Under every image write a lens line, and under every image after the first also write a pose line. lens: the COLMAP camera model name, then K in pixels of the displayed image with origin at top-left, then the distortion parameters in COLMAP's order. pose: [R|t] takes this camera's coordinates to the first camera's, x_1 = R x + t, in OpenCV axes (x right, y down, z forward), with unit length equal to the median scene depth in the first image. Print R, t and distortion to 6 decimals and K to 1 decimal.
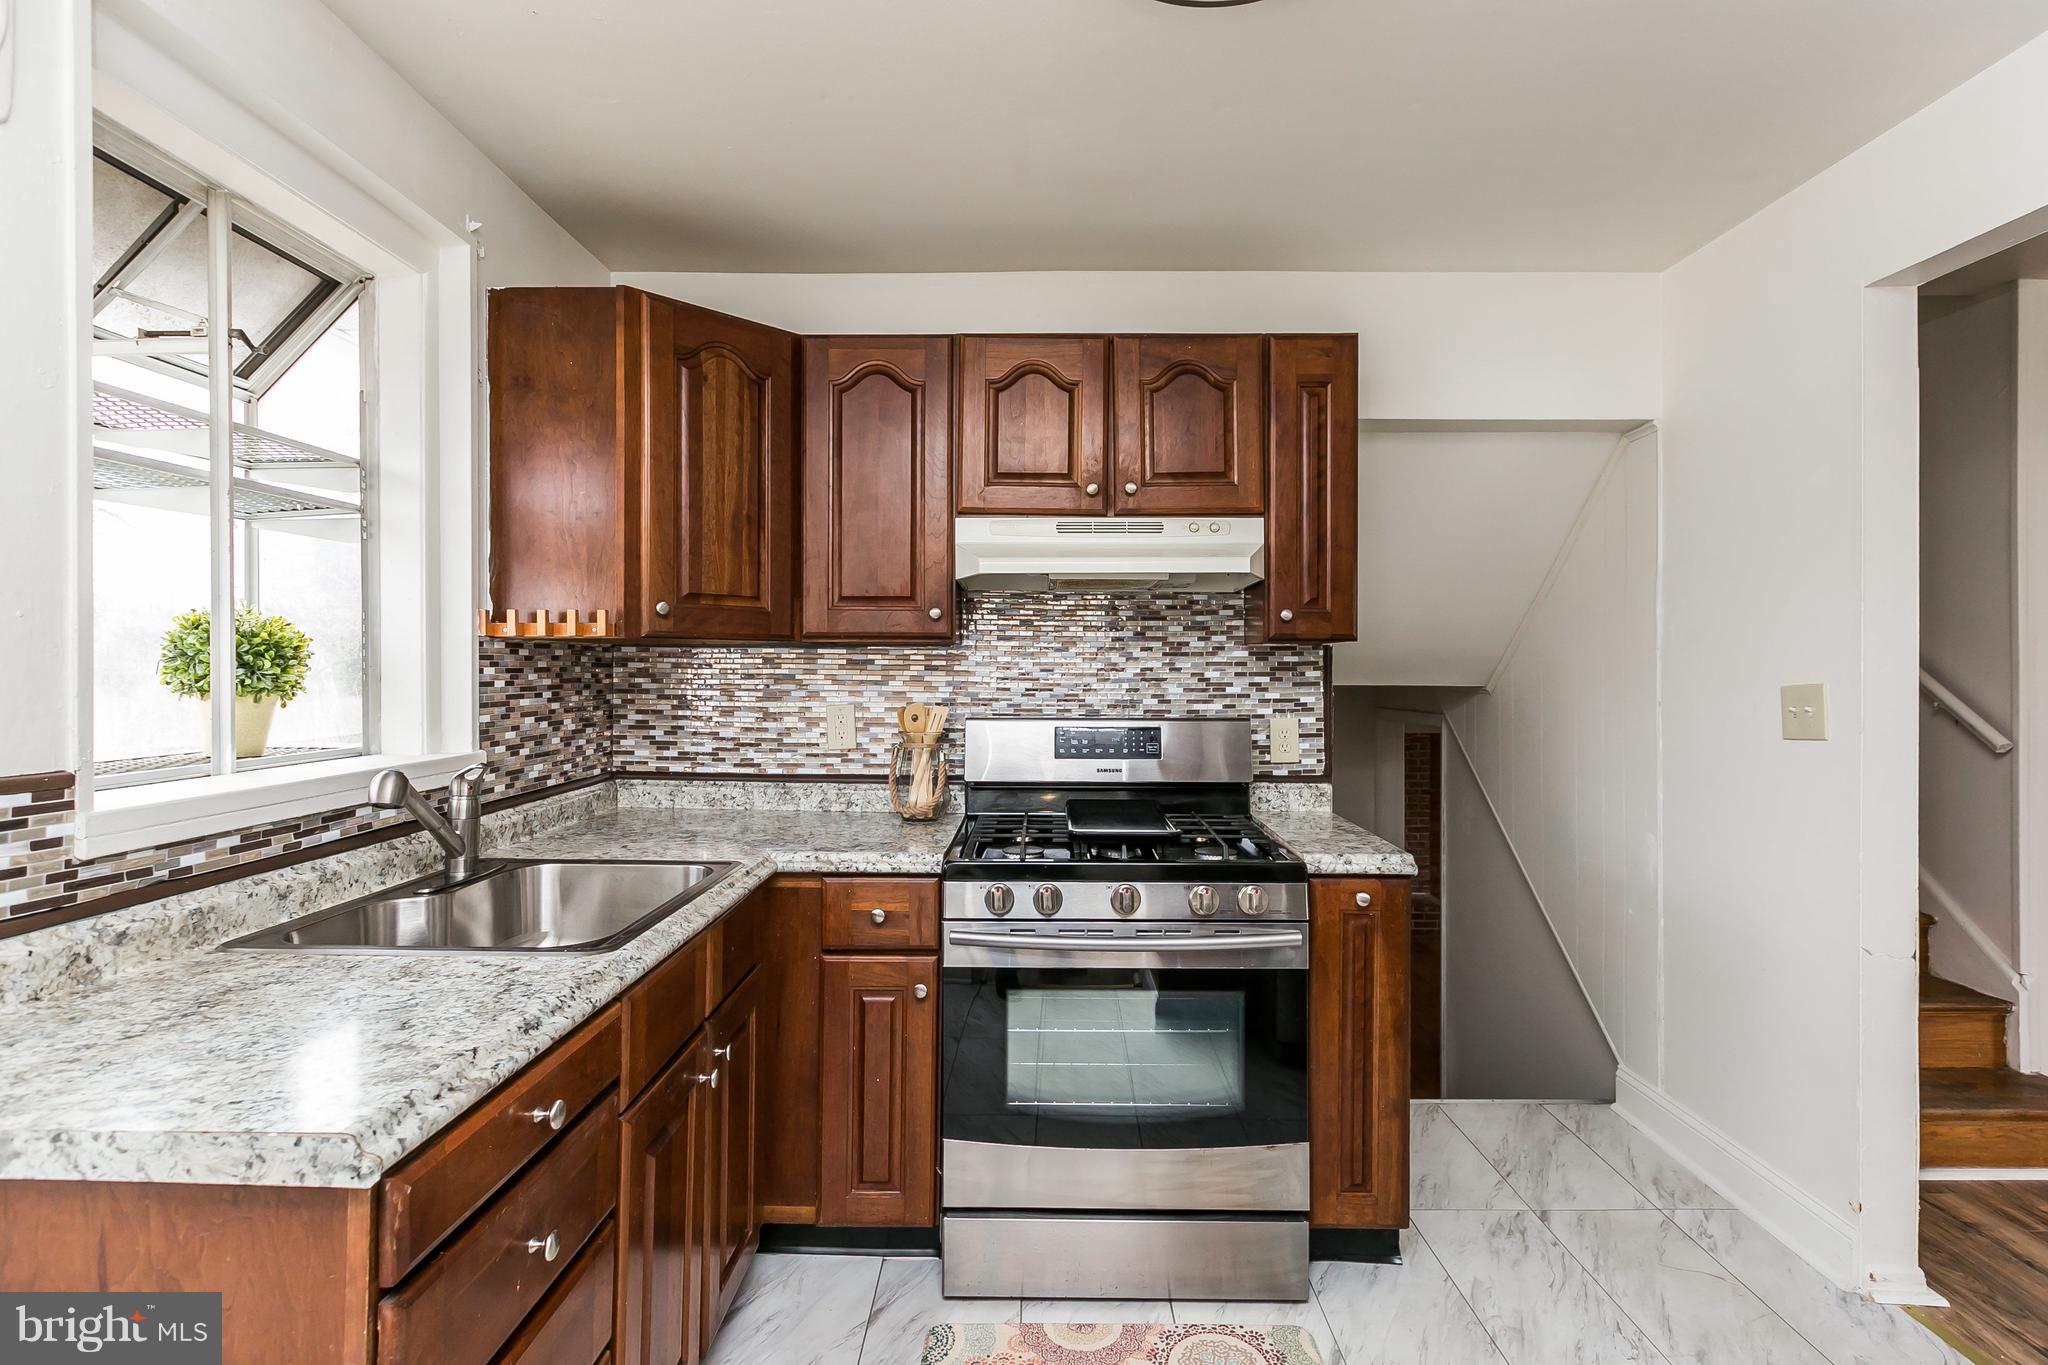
lens RADIAL K [[945.3, 0, 1020.2], [0, 945.3, 671.7], [0, 0, 1]] dist [-0.000088, 0.000720]
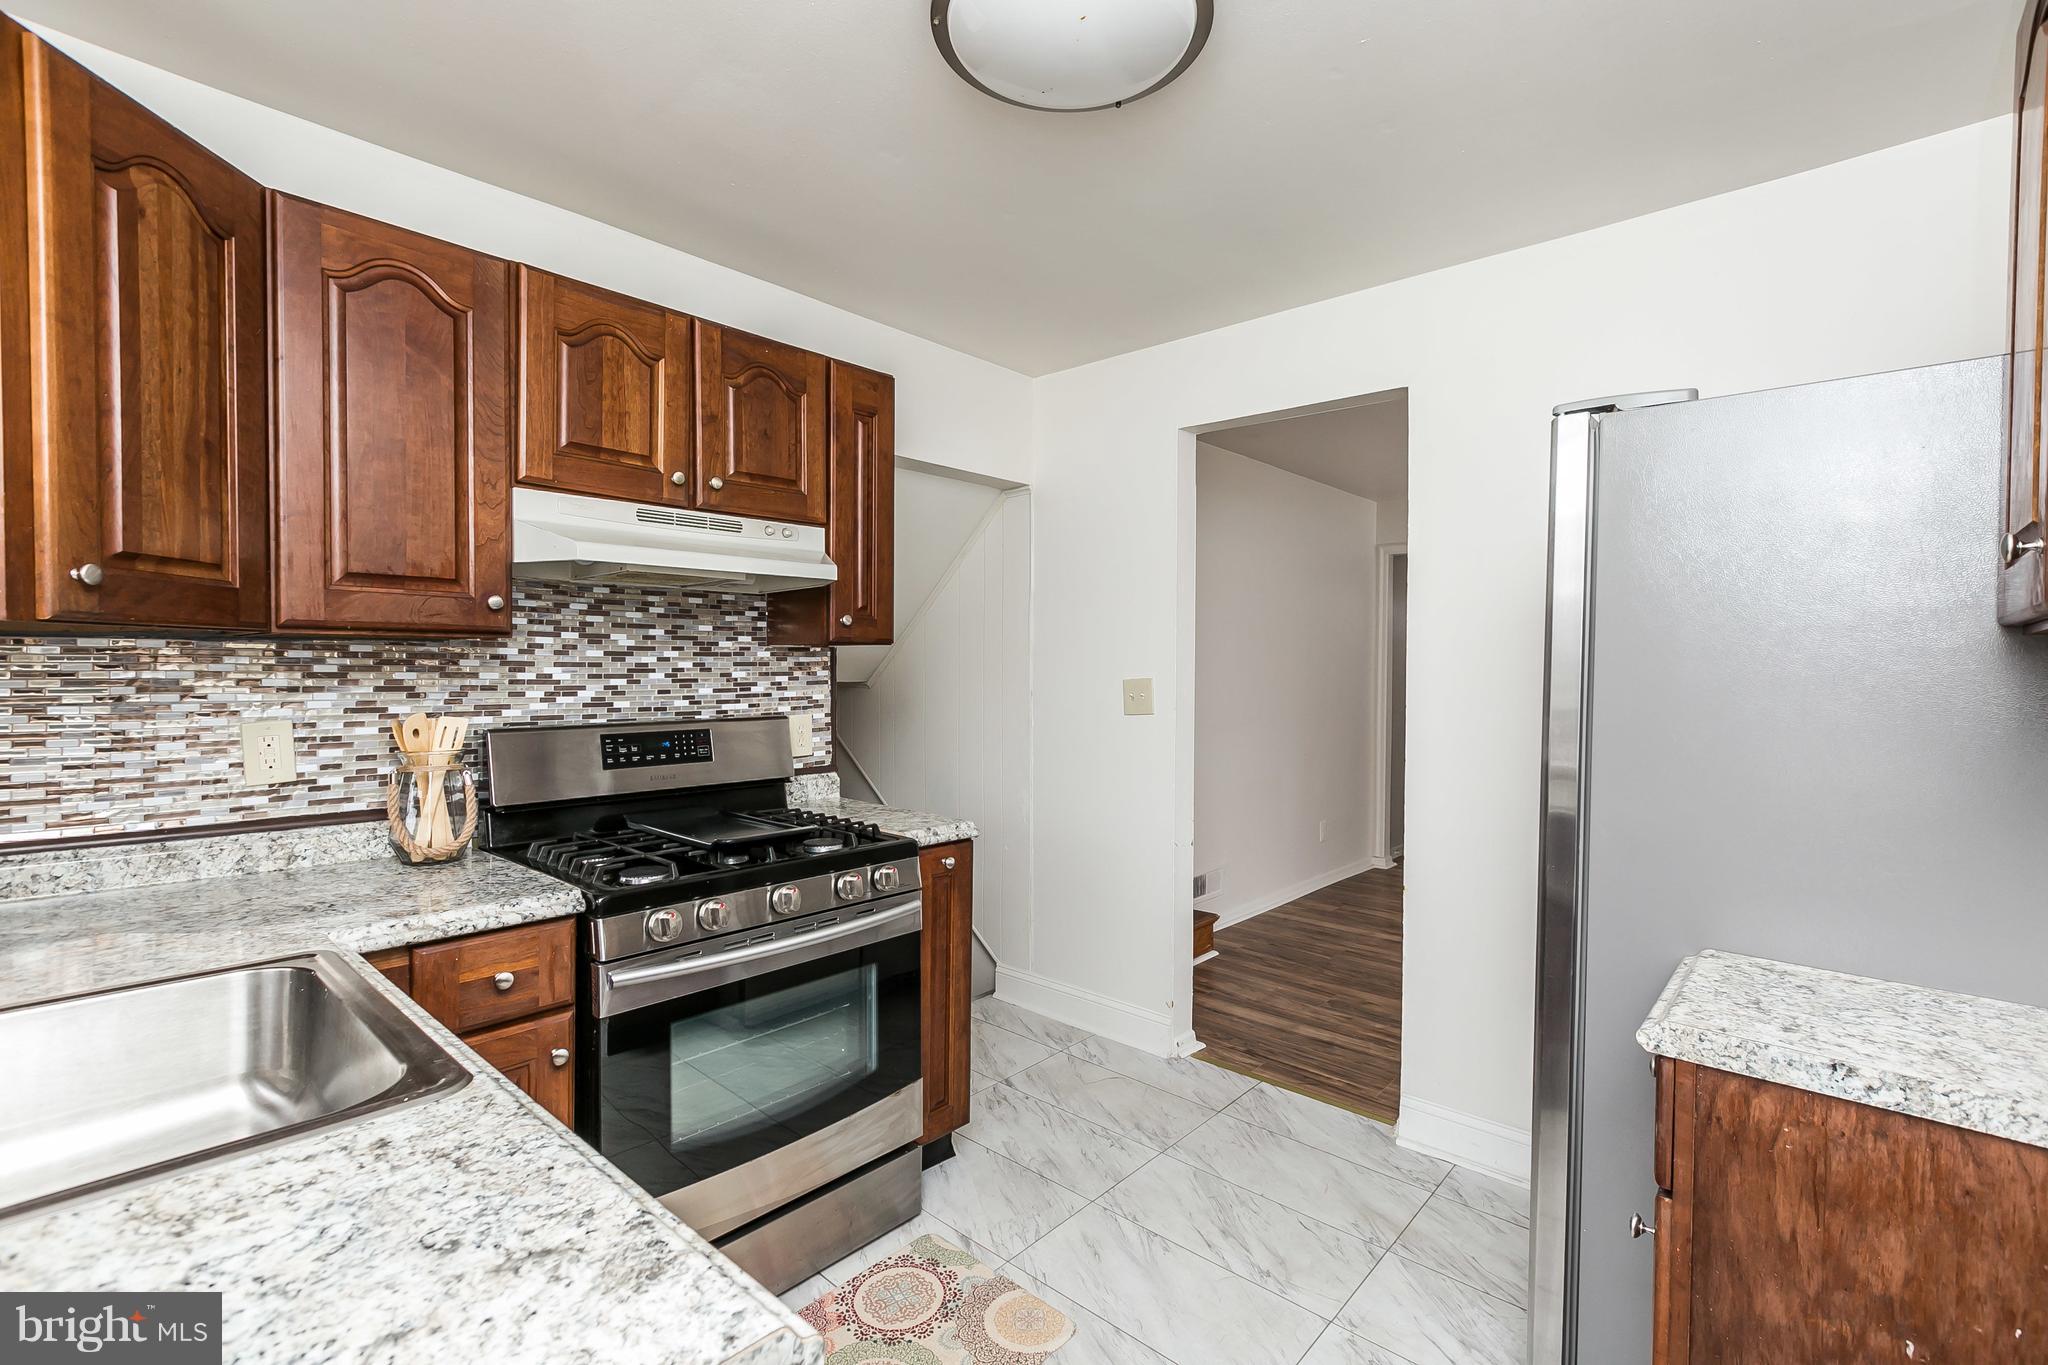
lens RADIAL K [[918.8, 0, 1027.9], [0, 918.8, 687.4], [0, 0, 1]] dist [0.000857, 0.000168]
pose [[0.663143, -0.017606, 0.748285, -0.371431], [0.000871, 0.999741, 0.022751, -0.006201], [-0.748492, -0.014436, 0.662987, 0.133582]]
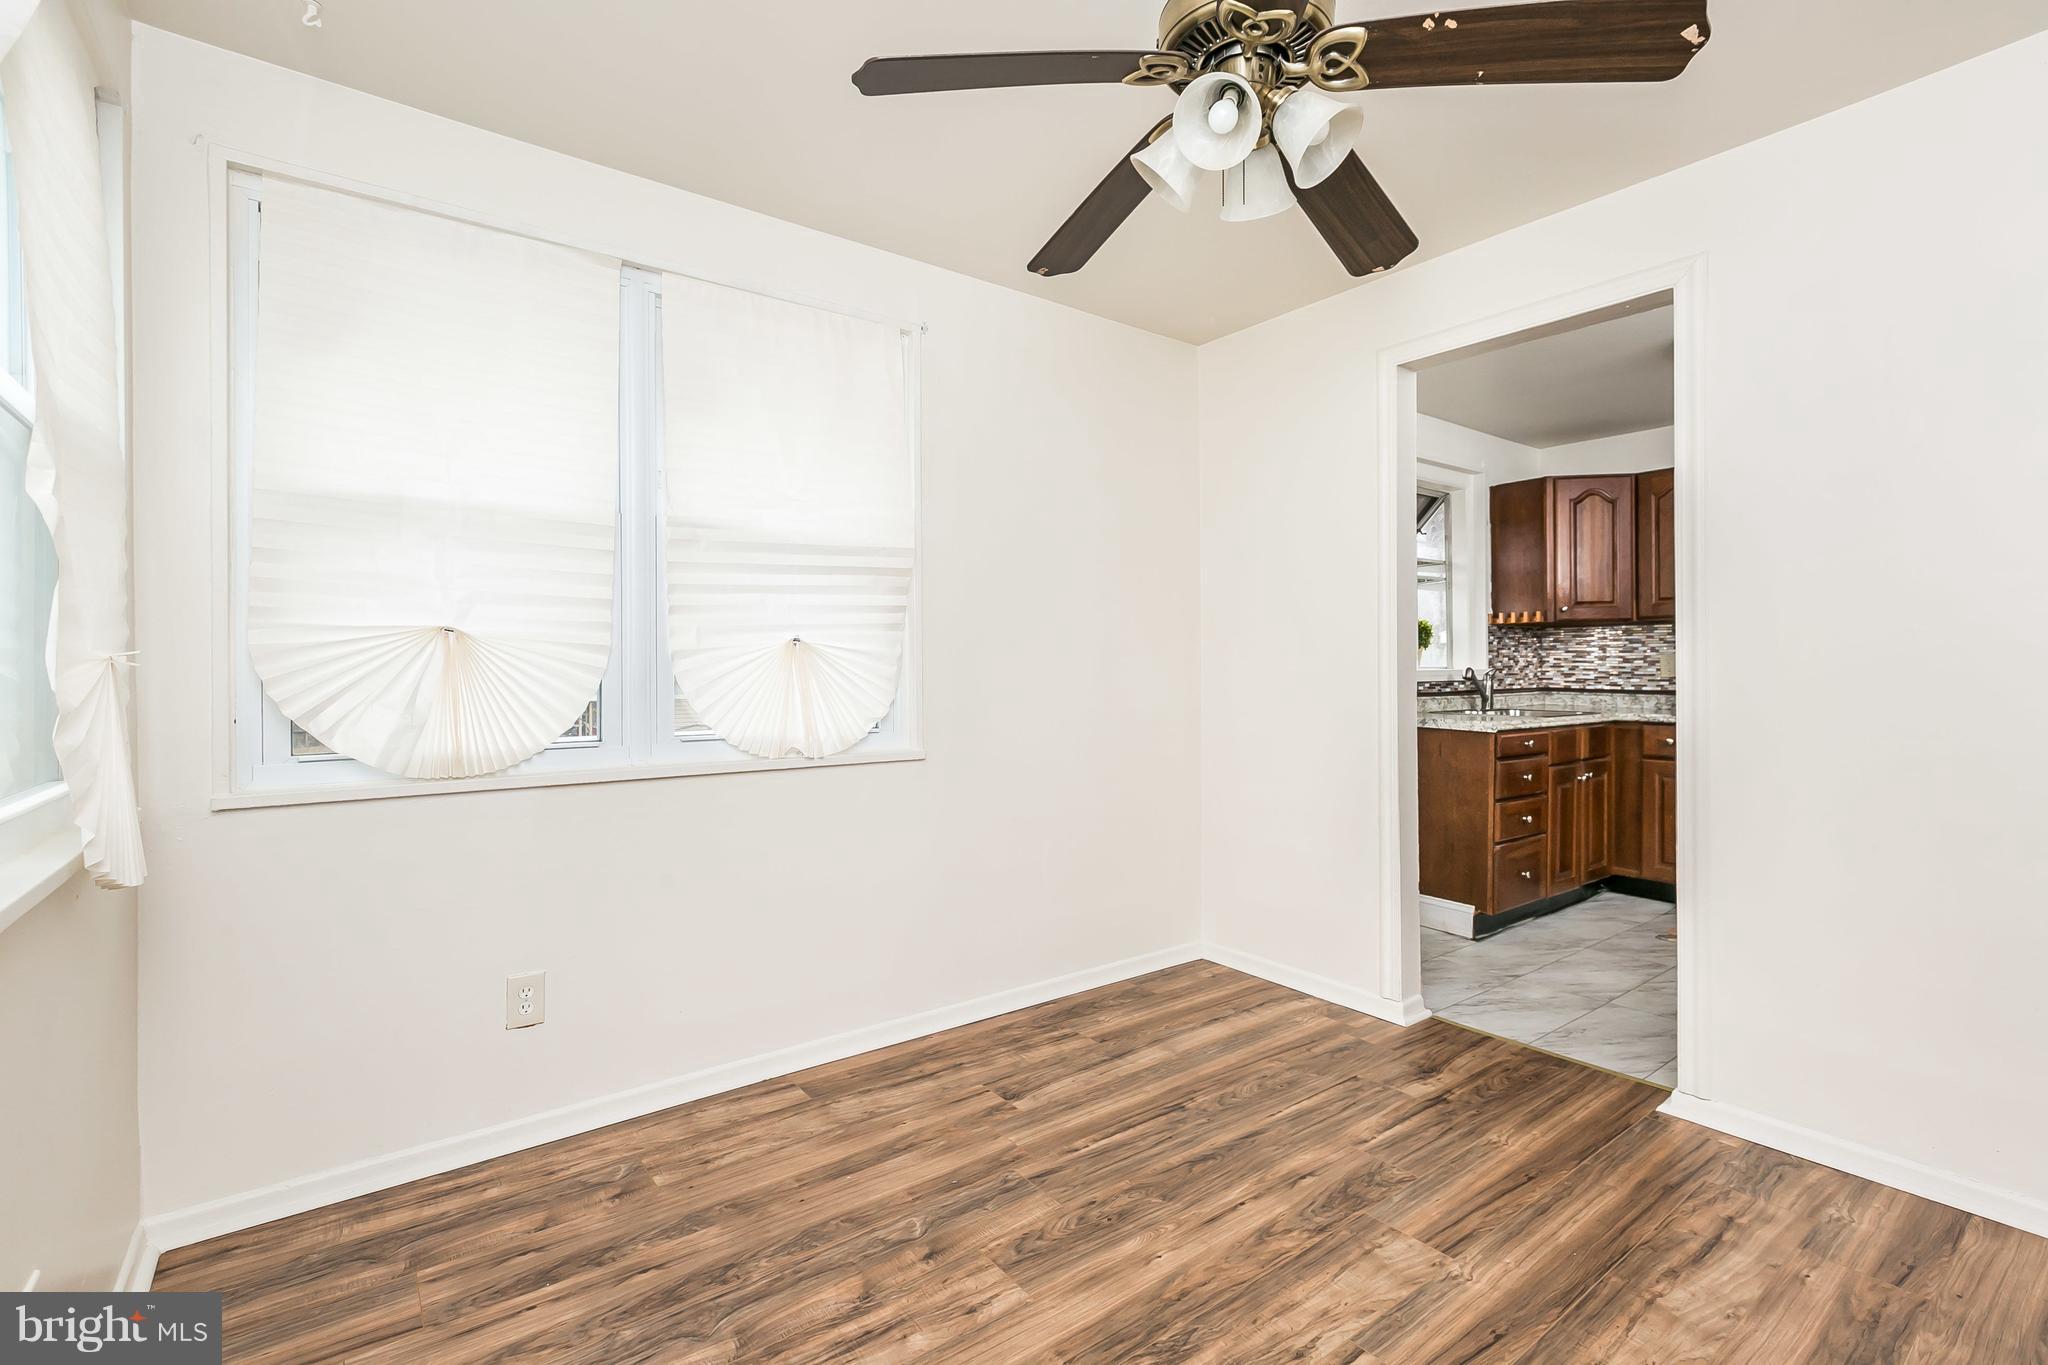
lens RADIAL K [[945.3, 0, 1020.2], [0, 945.3, 671.7], [0, 0, 1]] dist [-0.000088, 0.000720]
pose [[0.621645, -0.005257, -0.783281, 0.552286], [0.003891, 0.999986, -0.003623, 0.082667], [0.783289, -0.000796, 0.621657, -1.358950]]
